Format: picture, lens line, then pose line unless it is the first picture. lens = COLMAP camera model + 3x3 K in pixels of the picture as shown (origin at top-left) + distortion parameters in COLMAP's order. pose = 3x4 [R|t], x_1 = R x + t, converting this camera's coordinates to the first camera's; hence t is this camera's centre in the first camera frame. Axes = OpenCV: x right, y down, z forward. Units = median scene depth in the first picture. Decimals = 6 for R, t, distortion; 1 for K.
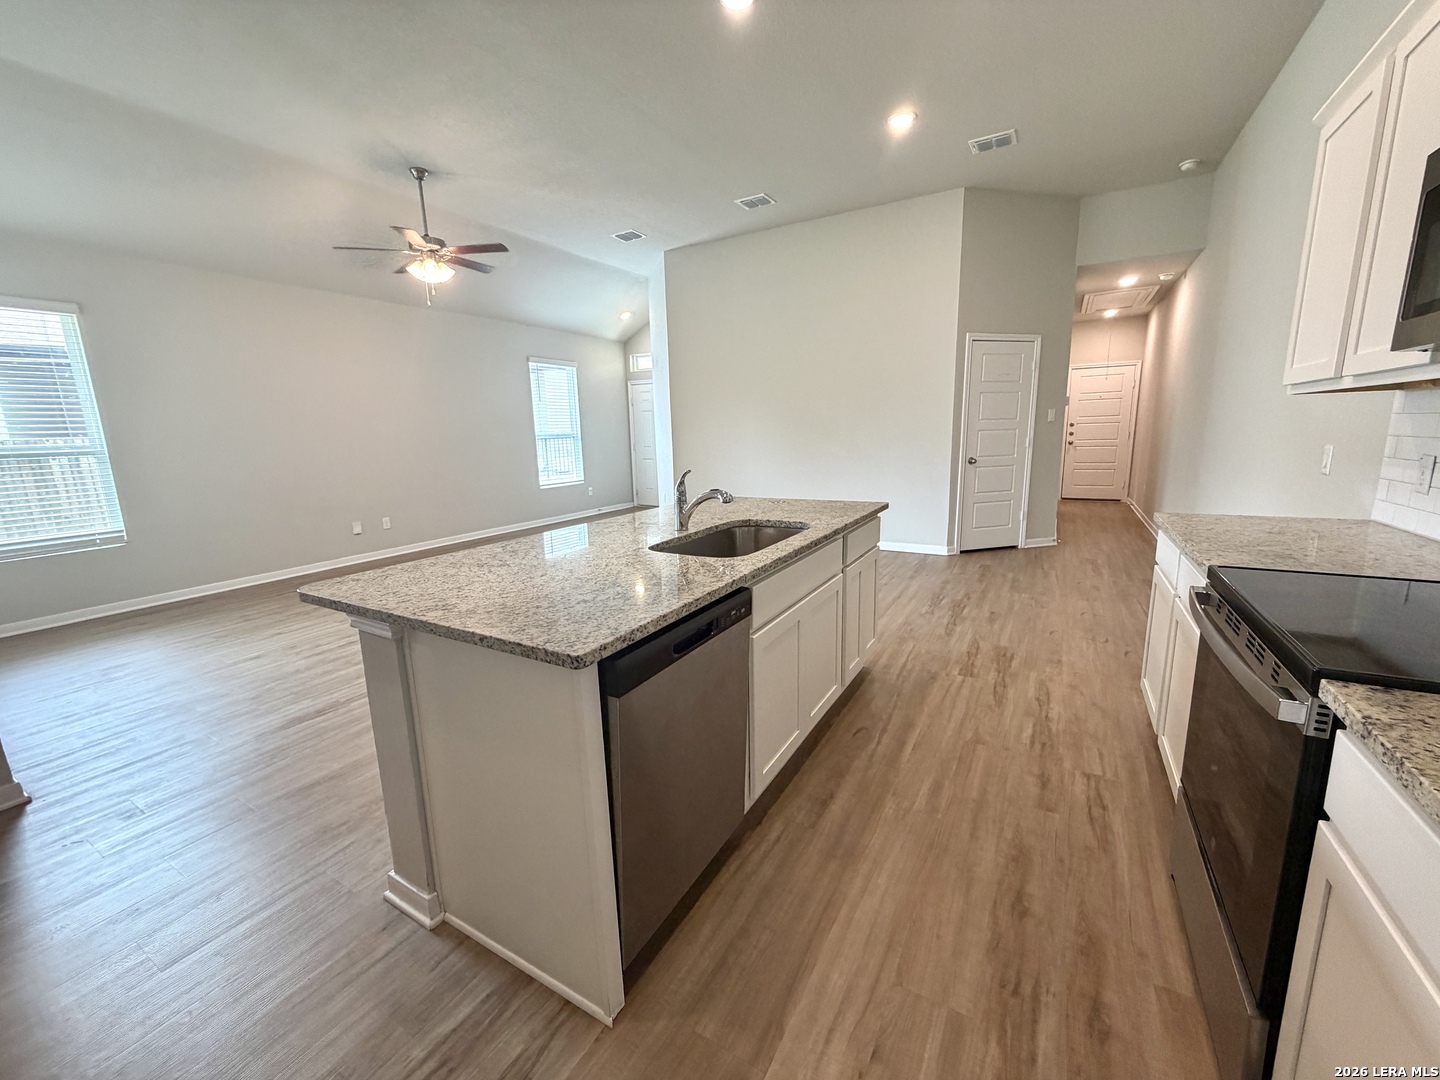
lens RADIAL K [[571.3, 0, 718.5], [0, 571.3, 537.4], [0, 0, 1]] dist [0.002515, 0.000425]
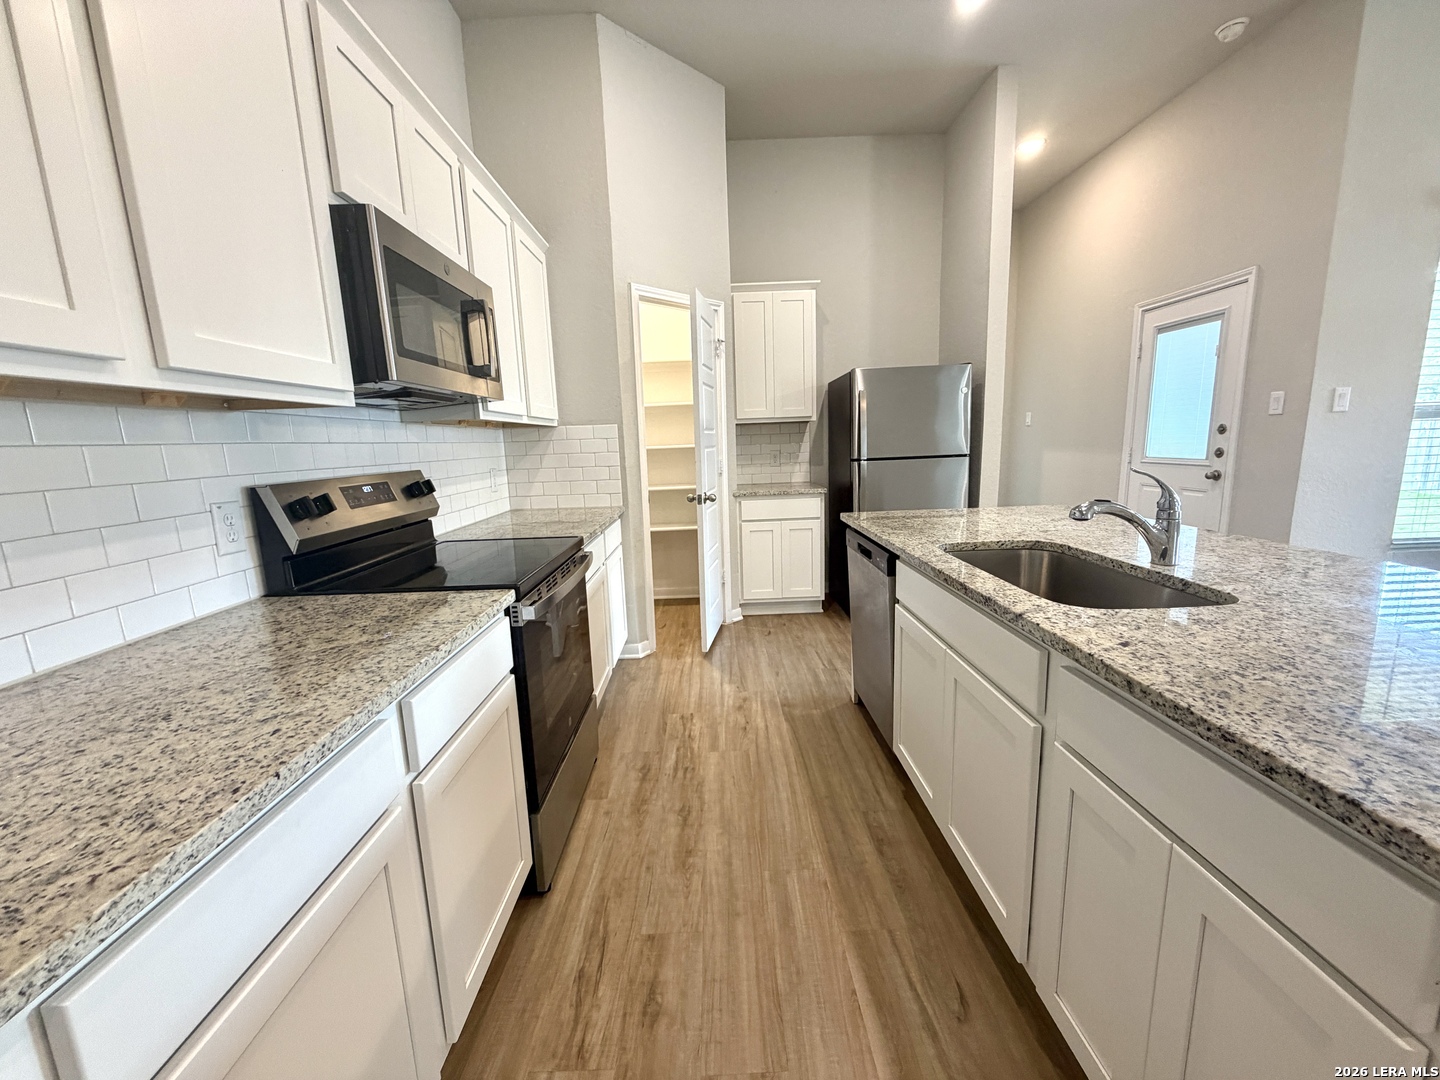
lens RADIAL K [[571.3, 0, 718.5], [0, 571.3, 537.4], [0, 0, 1]] dist [0.002515, 0.000425]
pose [[-0.855714, 0.141305, -0.497782, 0.843742], [-0.039823, 0.941155, 0.335622, -0.294444], [0.515915, 0.307019, -0.799732, 1.563013]]
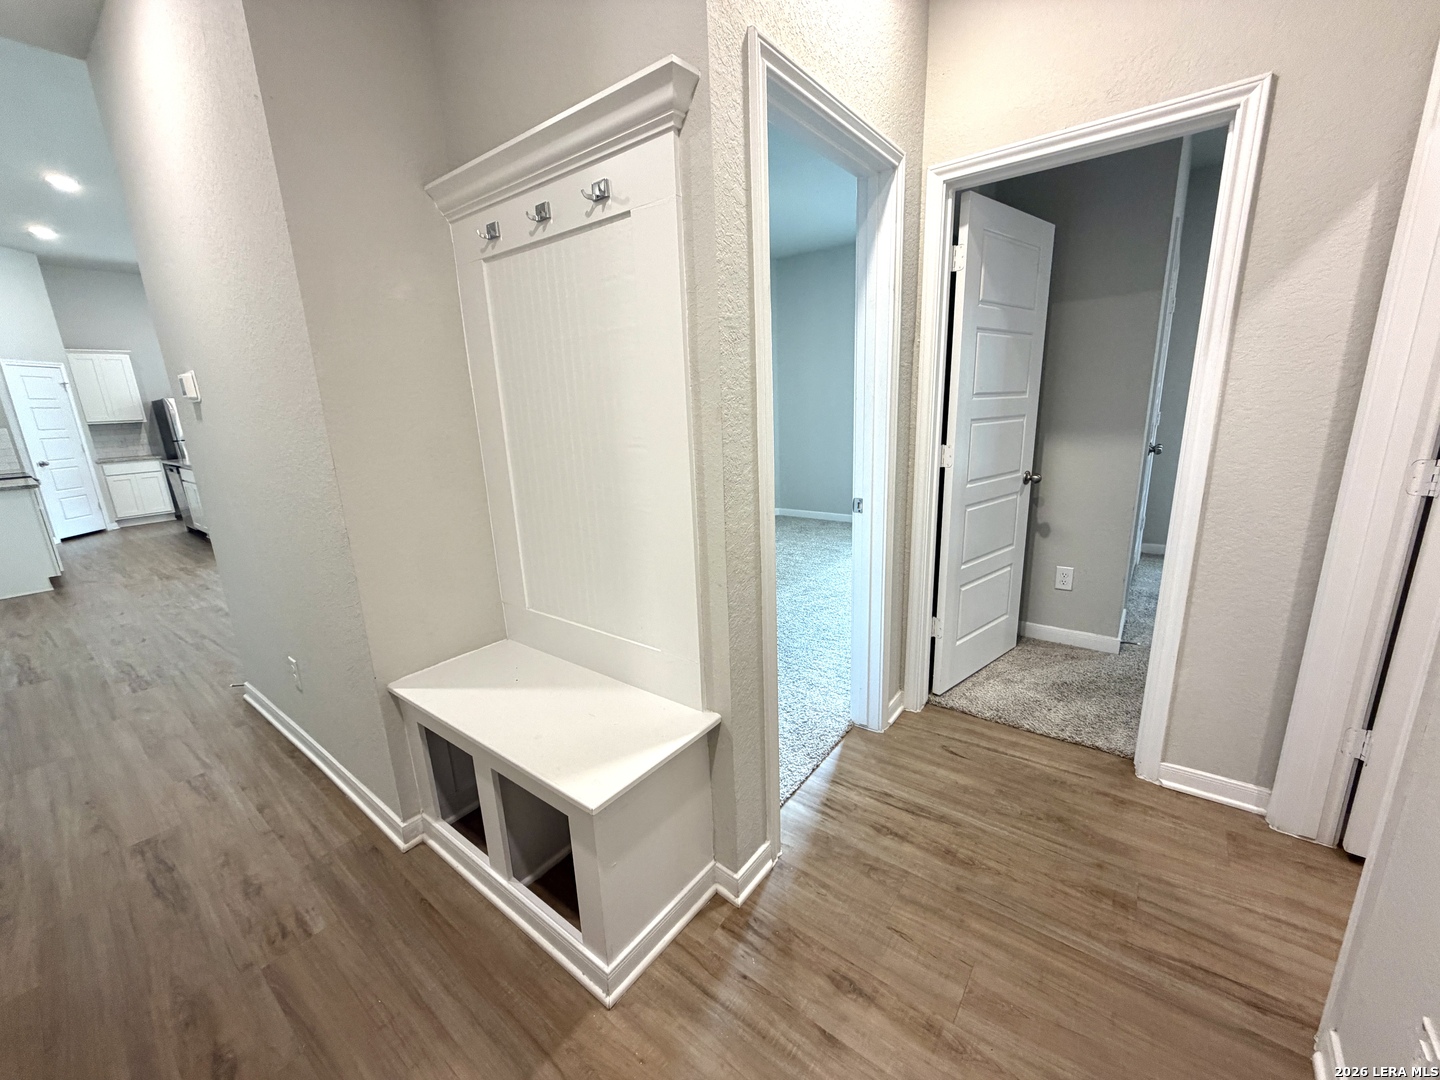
lens RADIAL K [[571.3, 0, 718.5], [0, 571.3, 537.4], [0, 0, 1]] dist [0.002515, 0.000425]
pose [[-0.129693, 0.265686, -0.955296, 1.981663], [-0.141652, 0.948587, 0.283050, -0.643465], [0.981384, 0.172029, -0.085390, 3.056096]]
